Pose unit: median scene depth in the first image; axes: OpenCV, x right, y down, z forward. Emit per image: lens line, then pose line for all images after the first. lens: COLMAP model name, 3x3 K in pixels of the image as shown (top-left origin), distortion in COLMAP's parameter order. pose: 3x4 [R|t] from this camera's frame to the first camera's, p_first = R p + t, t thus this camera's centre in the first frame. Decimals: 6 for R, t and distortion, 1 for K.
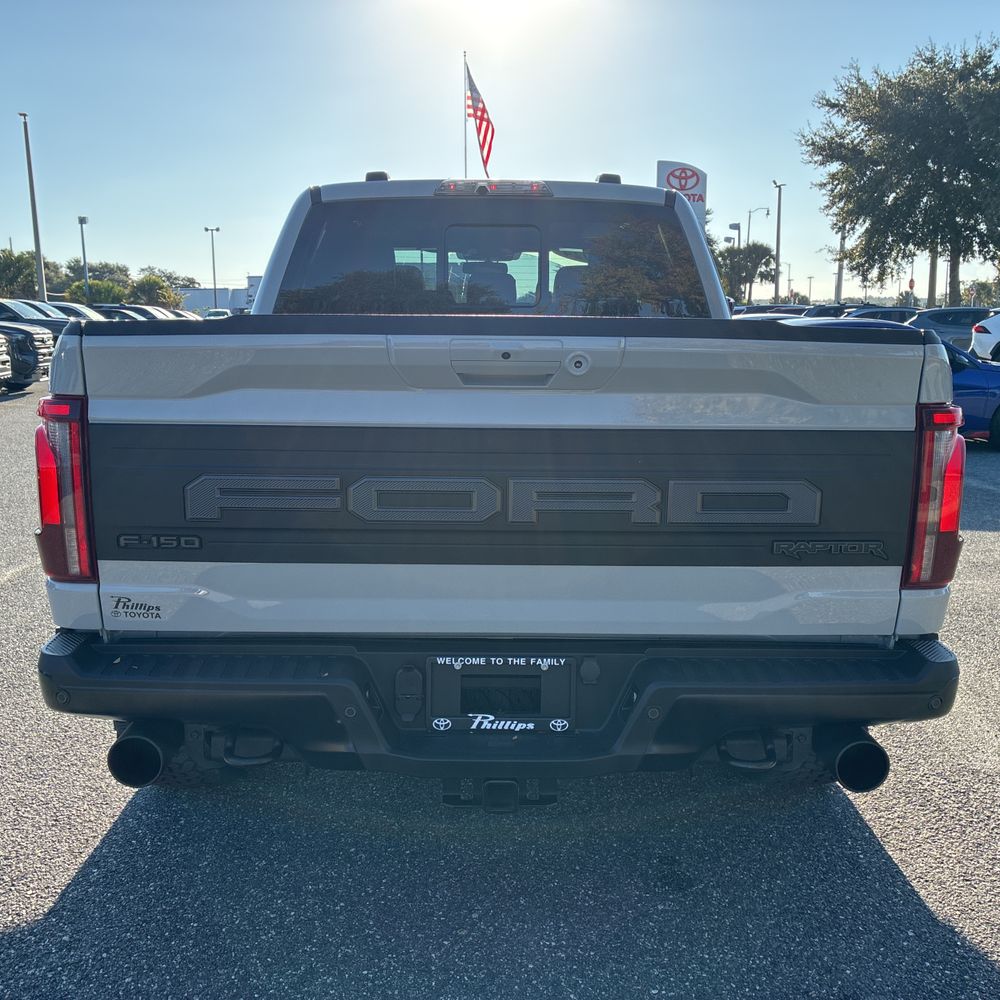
lens RADIAL K [[1012.9, 0, 494.7], [0, 1012.9, 491.2], [0, 0, 1]] dist [0.028157, 0.000000]
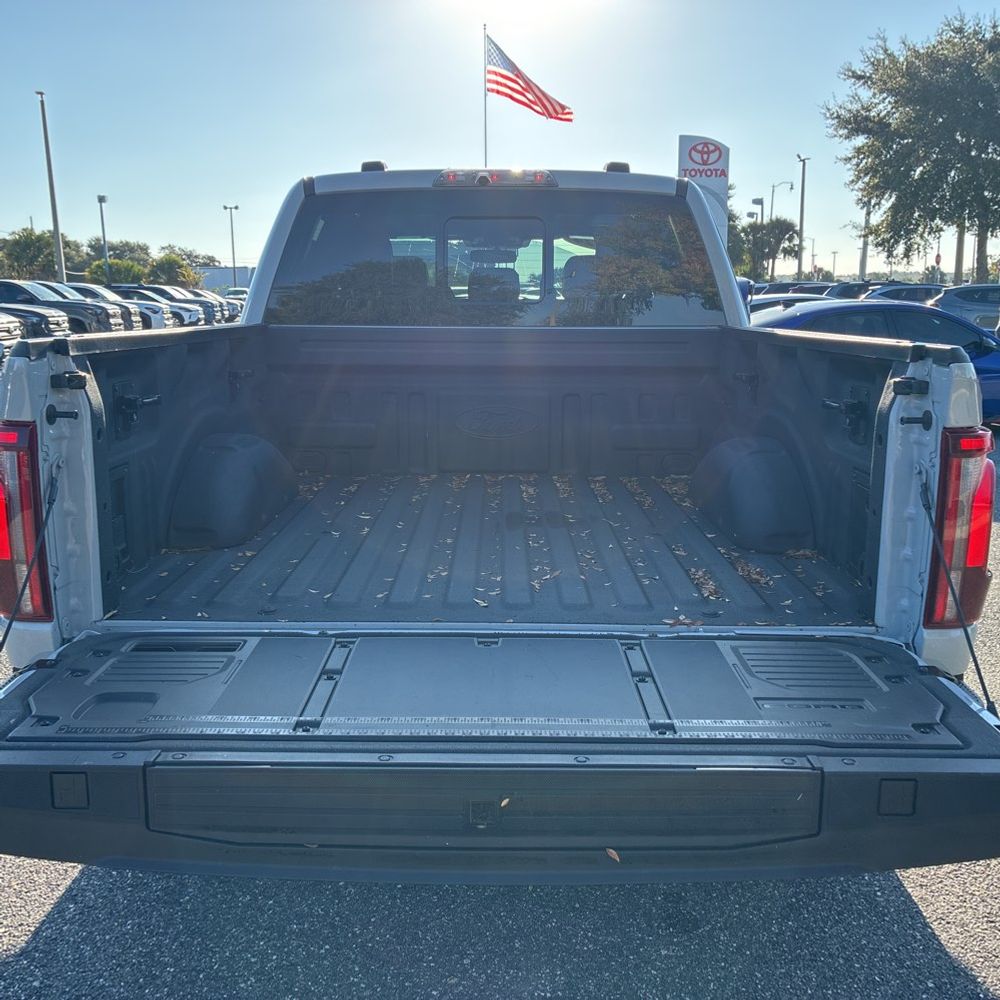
lens RADIAL K [[1012.9, 0, 498.7], [0, 1012.9, 493.3], [0, 0, 1]] dist [0.028157, 0.000000]
pose [[0.999861, -0.000834, -0.016666, 0.017647], [0.001233, 0.999713, 0.023929, -0.026621], [0.016641, -0.023946, 0.999575, 0.043363]]
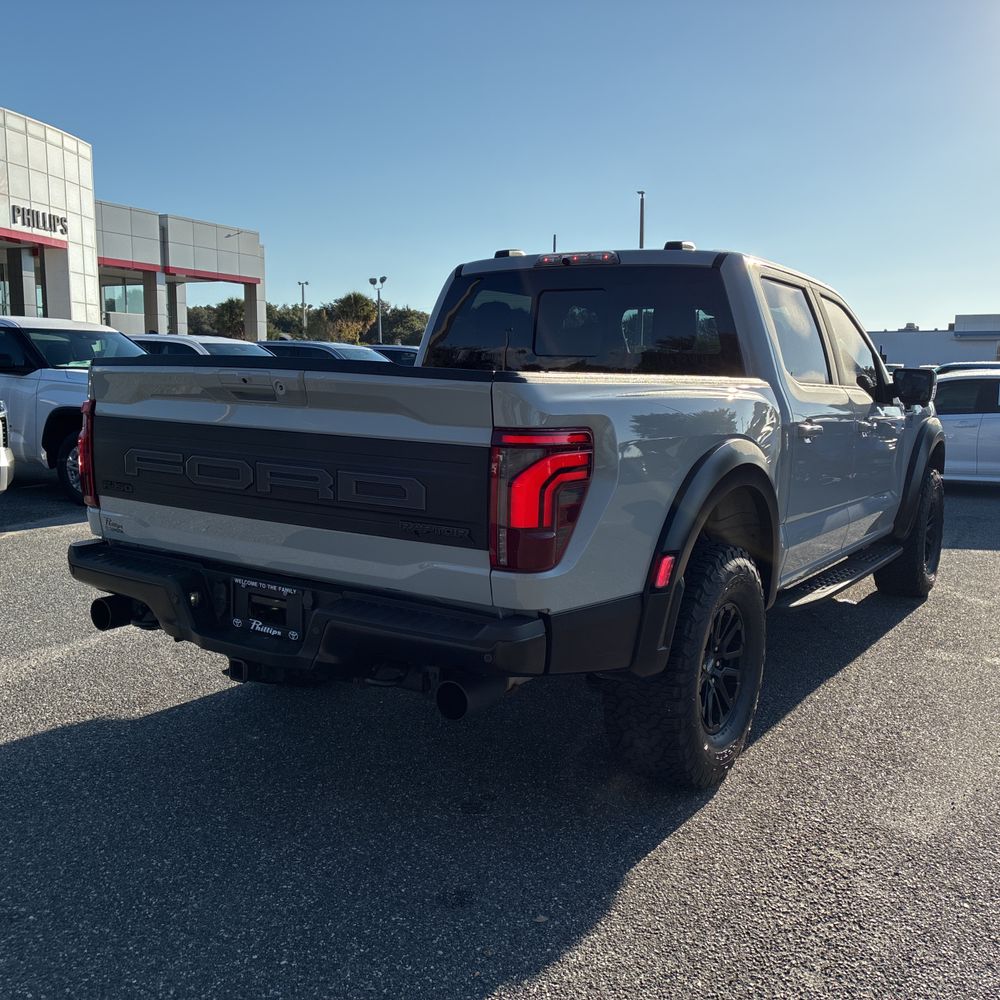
lens RADIAL K [[1012.9, 0, 498.1], [0, 1012.9, 490.5], [0, 0, 1]] dist [0.028157, 0.000000]
pose [[0.831872, 0.079337, -0.549268, 0.610824], [-0.108442, 0.993888, -0.020678, 0.011919], [0.544270, 0.076765, 0.835390, -0.042149]]
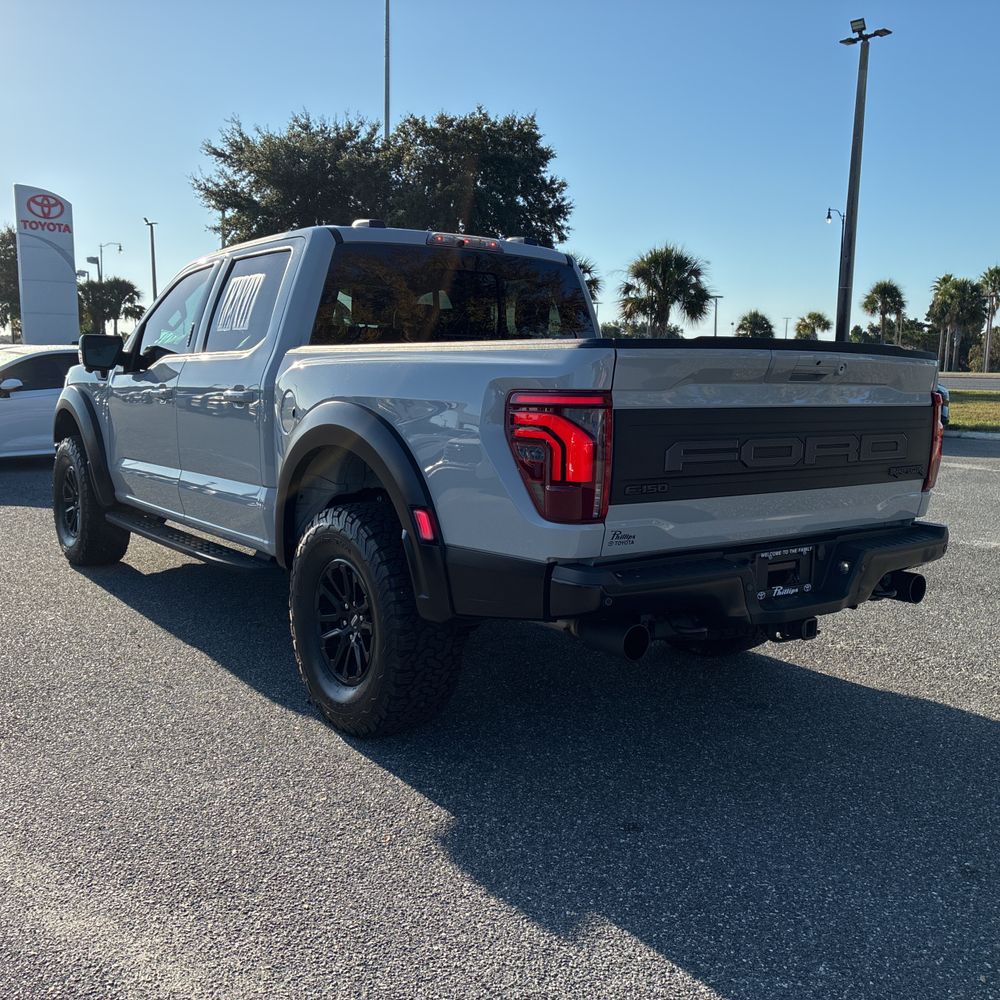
lens RADIAL K [[1012.9, 0, 498.1], [0, 1012.9, 501.6], [0, 0, 1]] dist [0.028157, 0.000000]
pose [[0.812073, -0.070228, 0.579315, -0.725117], [0.085809, 0.996311, 0.000493, 0.025914], [-0.577213, 0.049310, 0.815104, -0.037612]]
